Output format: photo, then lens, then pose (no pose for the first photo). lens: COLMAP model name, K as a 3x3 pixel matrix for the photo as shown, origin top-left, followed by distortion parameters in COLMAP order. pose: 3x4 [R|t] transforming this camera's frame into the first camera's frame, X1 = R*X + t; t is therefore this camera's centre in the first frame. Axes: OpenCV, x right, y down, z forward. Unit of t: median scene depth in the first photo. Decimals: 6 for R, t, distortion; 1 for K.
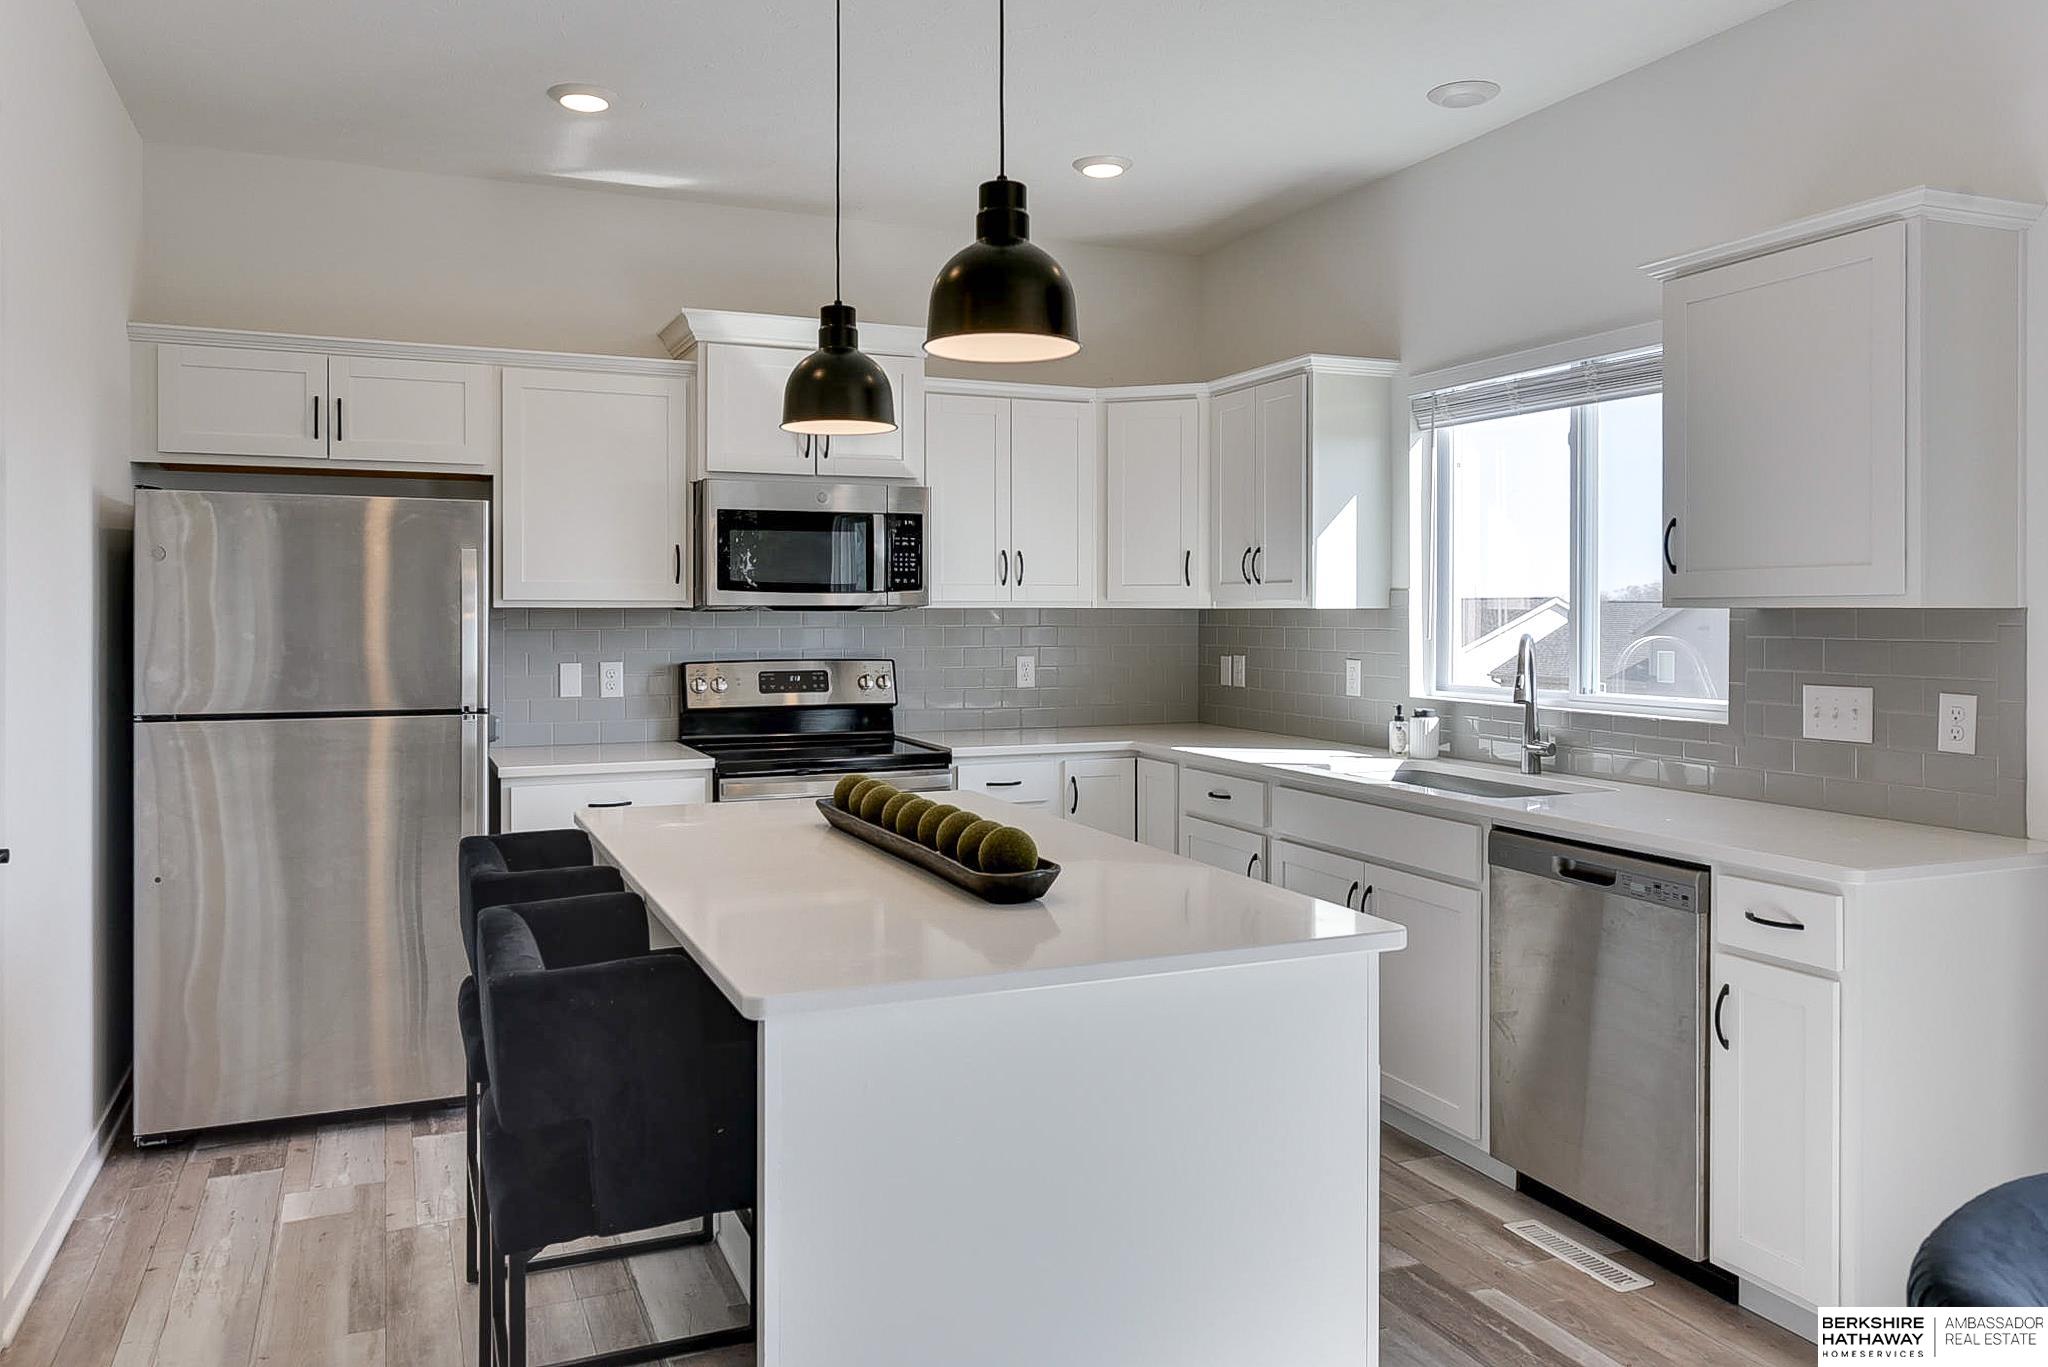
lens RADIAL K [[1452.2, 0, 1021.0], [0, 1452.2, 618.5], [0, 0, 1]] dist [-0.001905, -0.003909]
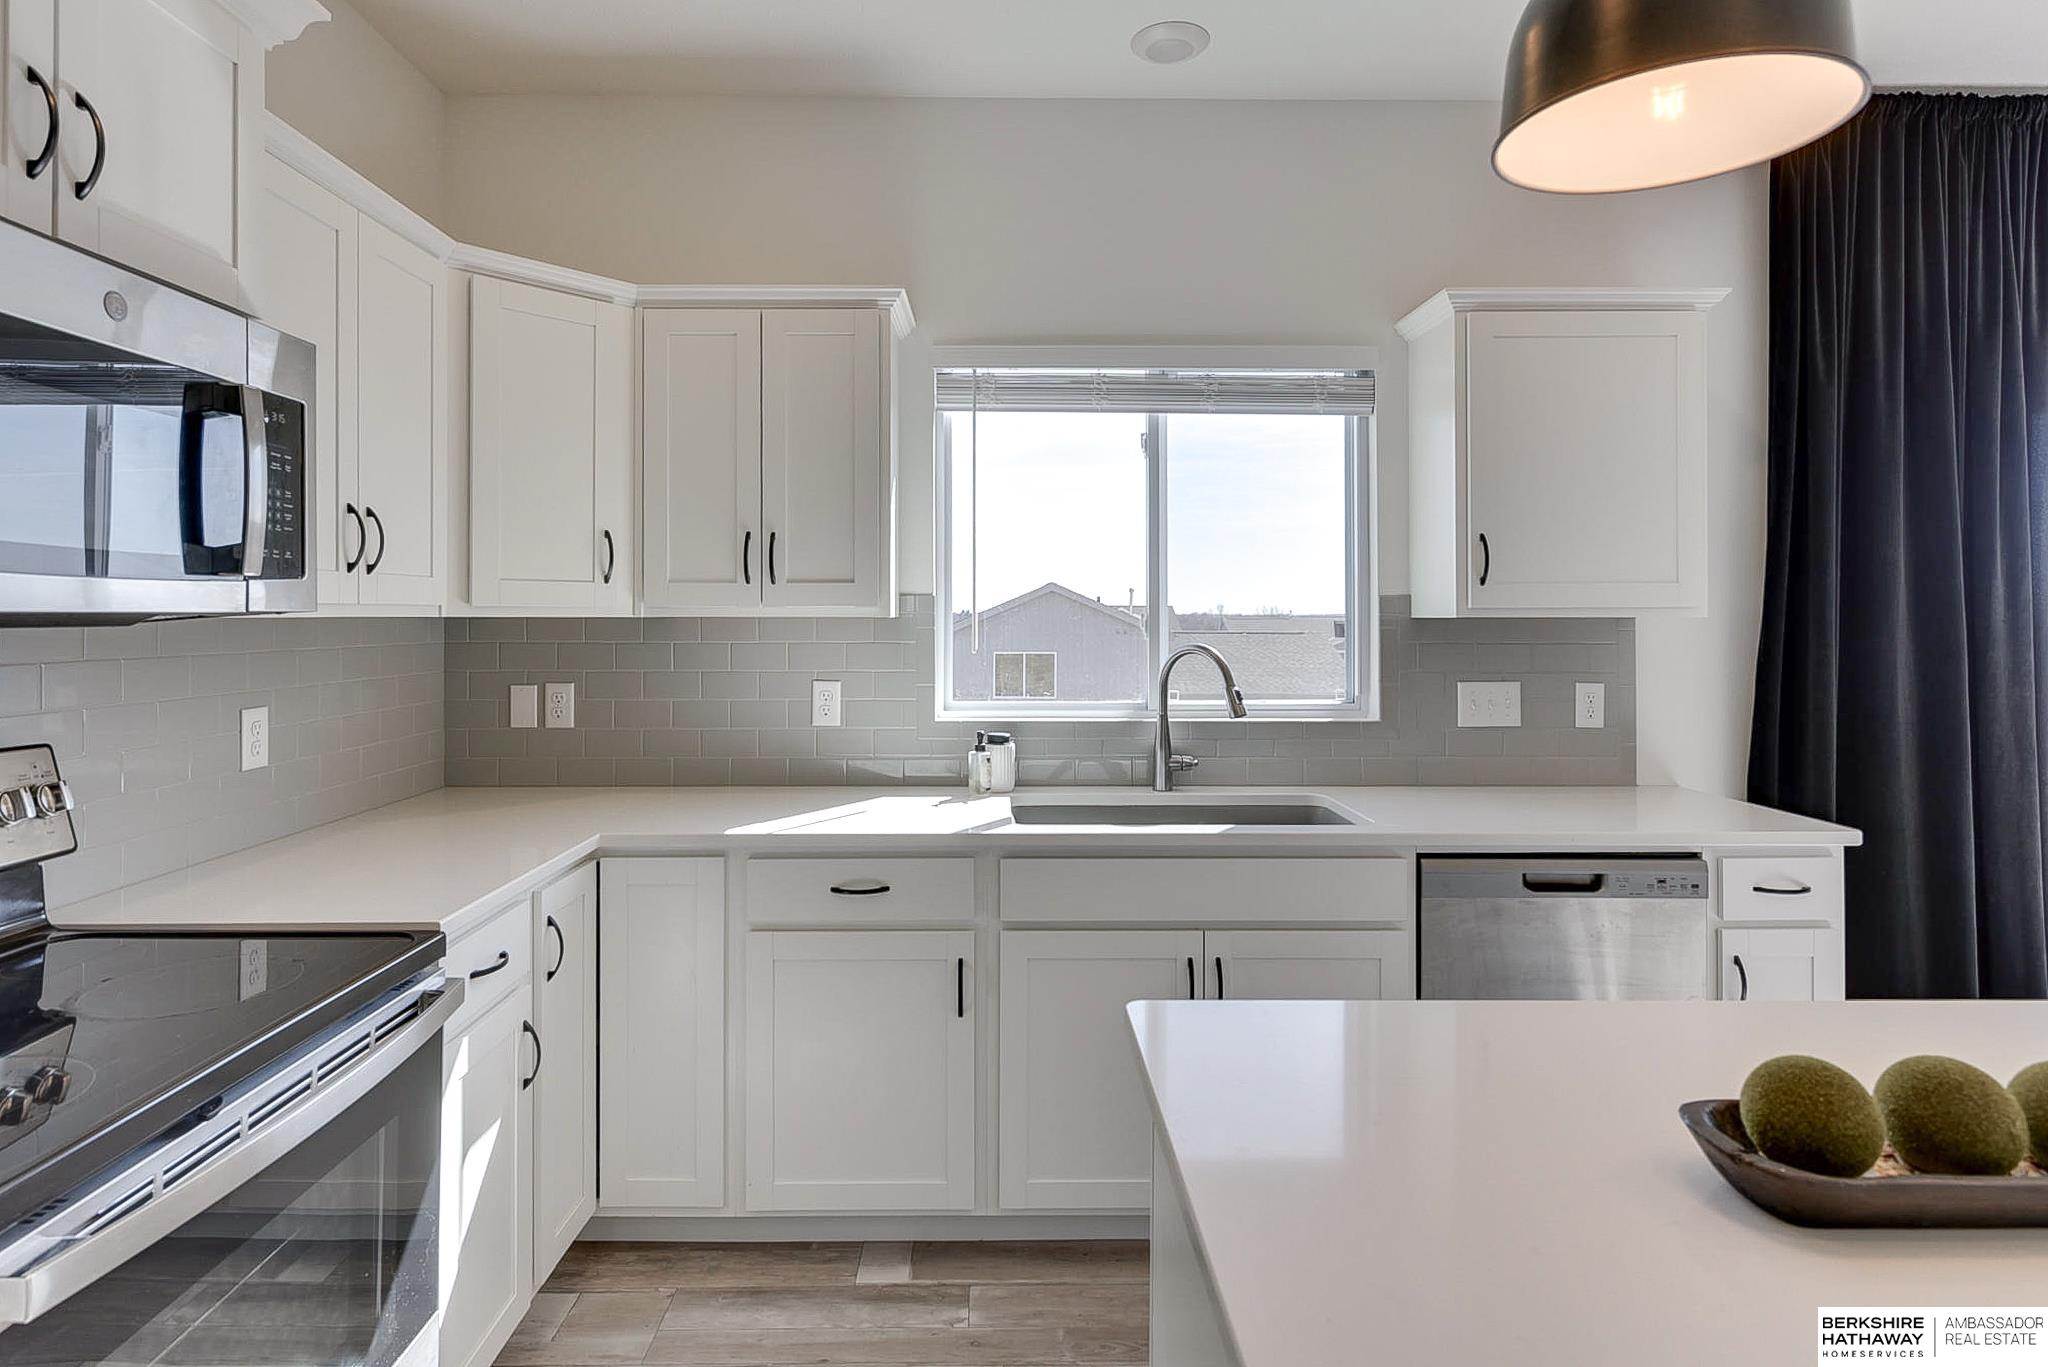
lens RADIAL K [[1106.5, 0, 1010.9], [0, 1106.5, 609.5], [0, 0, 1]] dist [0.006901, 0.000123]
pose [[0.388211, 0.003598, 0.921564, -0.309891], [0.005403, 0.999966, -0.006180, -0.006960], [-0.921555, 0.007378, 0.388178, 0.704825]]
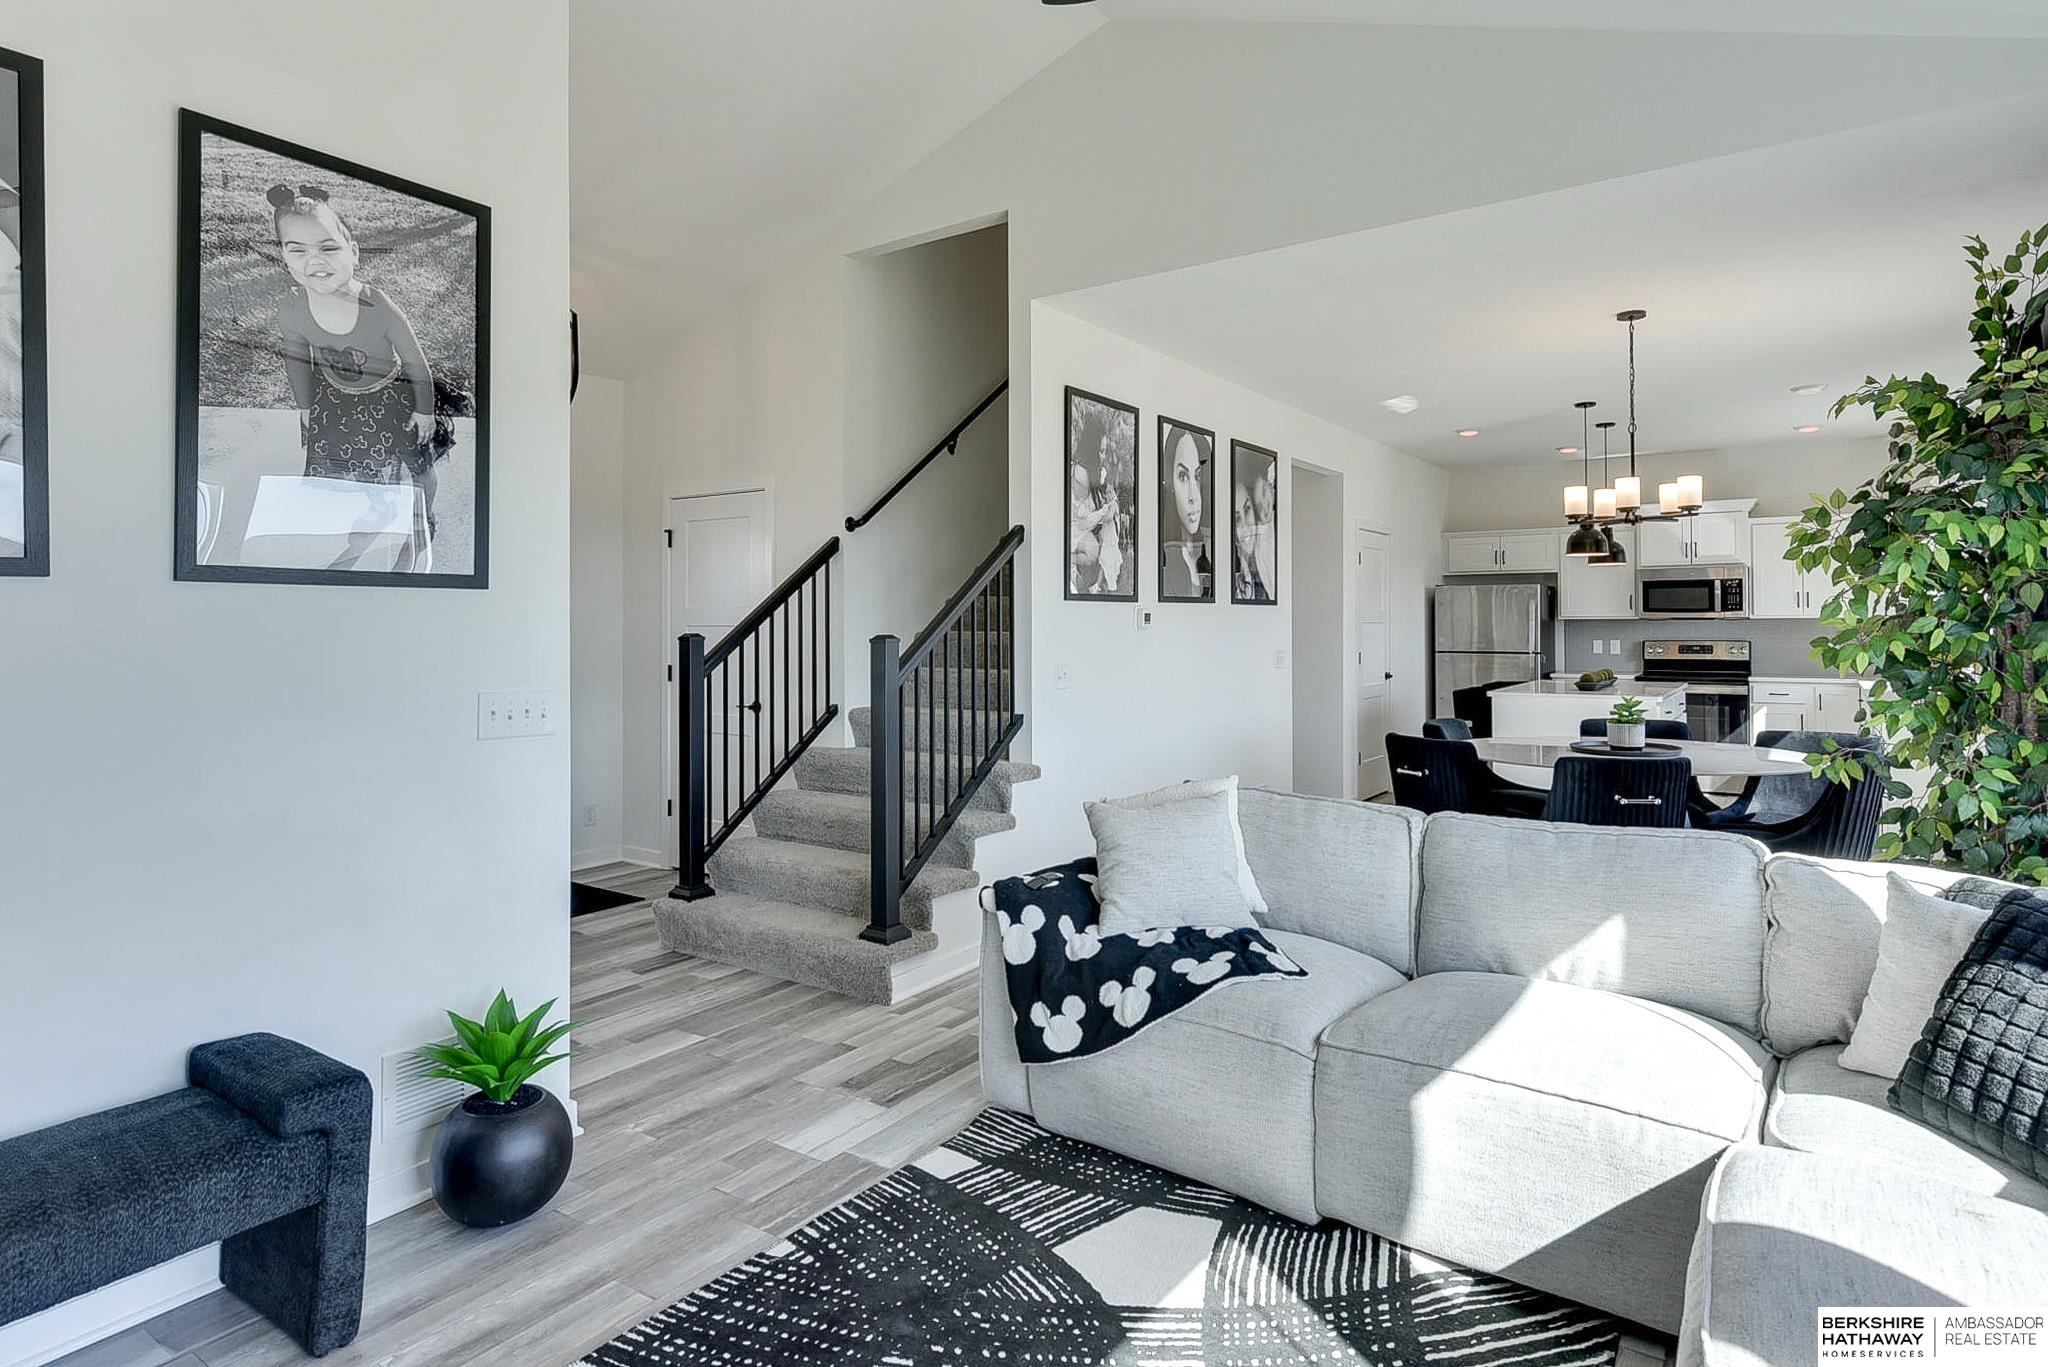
lens RADIAL K [[1106.5, 0, 1010.9], [0, 1106.5, 609.5], [0, 0, 1]] dist [0.006901, 0.000123]
pose [[0.512597, -0.012795, -0.858534, 0.908580], [-0.000449, 0.999885, -0.015170, 0.006641], [0.858629, 0.008161, 0.512533, -0.983329]]
